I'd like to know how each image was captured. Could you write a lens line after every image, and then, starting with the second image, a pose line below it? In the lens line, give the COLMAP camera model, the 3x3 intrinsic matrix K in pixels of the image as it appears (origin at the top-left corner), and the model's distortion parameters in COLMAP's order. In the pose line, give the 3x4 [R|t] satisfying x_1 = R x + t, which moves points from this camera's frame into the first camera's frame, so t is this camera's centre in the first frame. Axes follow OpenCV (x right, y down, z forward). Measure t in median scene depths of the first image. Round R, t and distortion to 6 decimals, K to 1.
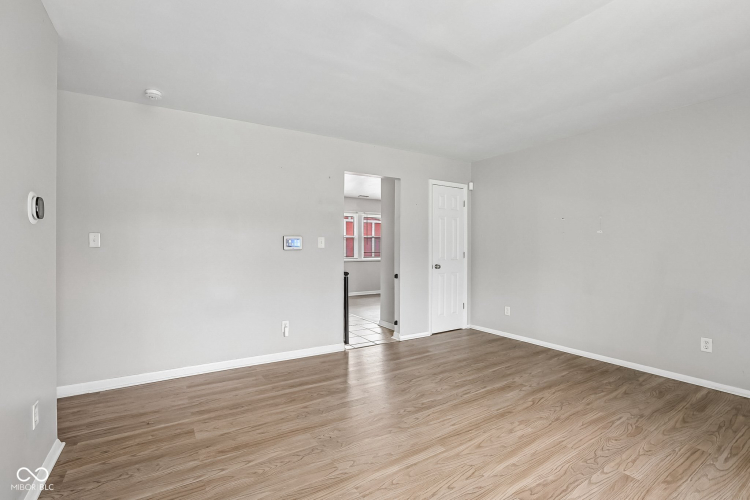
lens RADIAL K [[350.1, 0, 376.8], [0, 350.1, 246.9], [0, 0, 1]] dist [-0.057786, 0.022608]
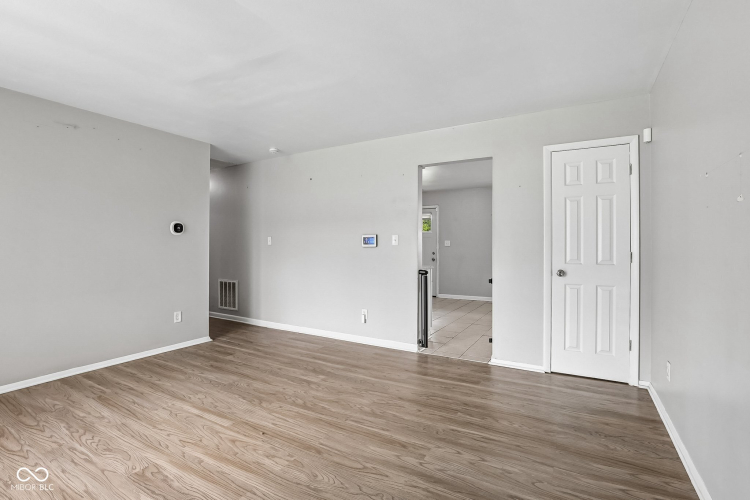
lens RADIAL K [[350.1, 0, 376.8], [0, 350.1, 246.9], [0, 0, 1]] dist [-0.057786, 0.022608]
pose [[0.461490, 0.002595, -0.887142, 1.018773], [0.001999, 0.999990, 0.003965, 0.003729], [0.887143, -0.003603, 0.461480, 0.667642]]
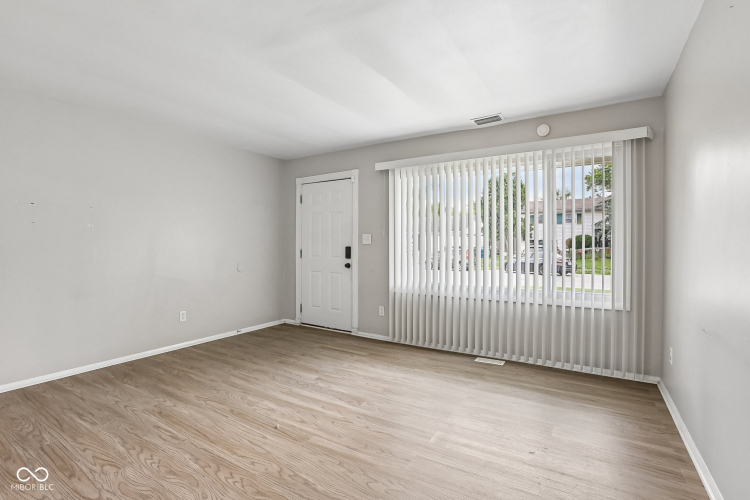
lens RADIAL K [[350.1, 0, 376.8], [0, 350.1, 246.9], [0, 0, 1]] dist [-0.057786, 0.022608]
pose [[-0.431475, -0.010043, 0.902069, -0.597401], [-0.004489, 0.999950, 0.008985, 0.000974], [-0.902114, -0.000173, -0.431498, 0.929189]]
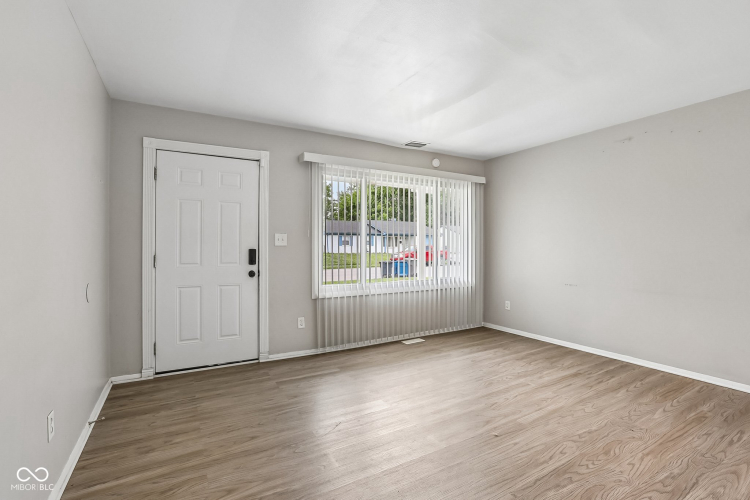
lens RADIAL K [[350.1, 0, 376.8], [0, 350.1, 246.9], [0, 0, 1]] dist [-0.057786, 0.022608]
pose [[-0.999220, -0.002495, 0.039420, 0.453636], [-0.002469, 0.999997, 0.000711, 0.005514], [-0.039421, 0.000613, -0.999222, 1.571211]]
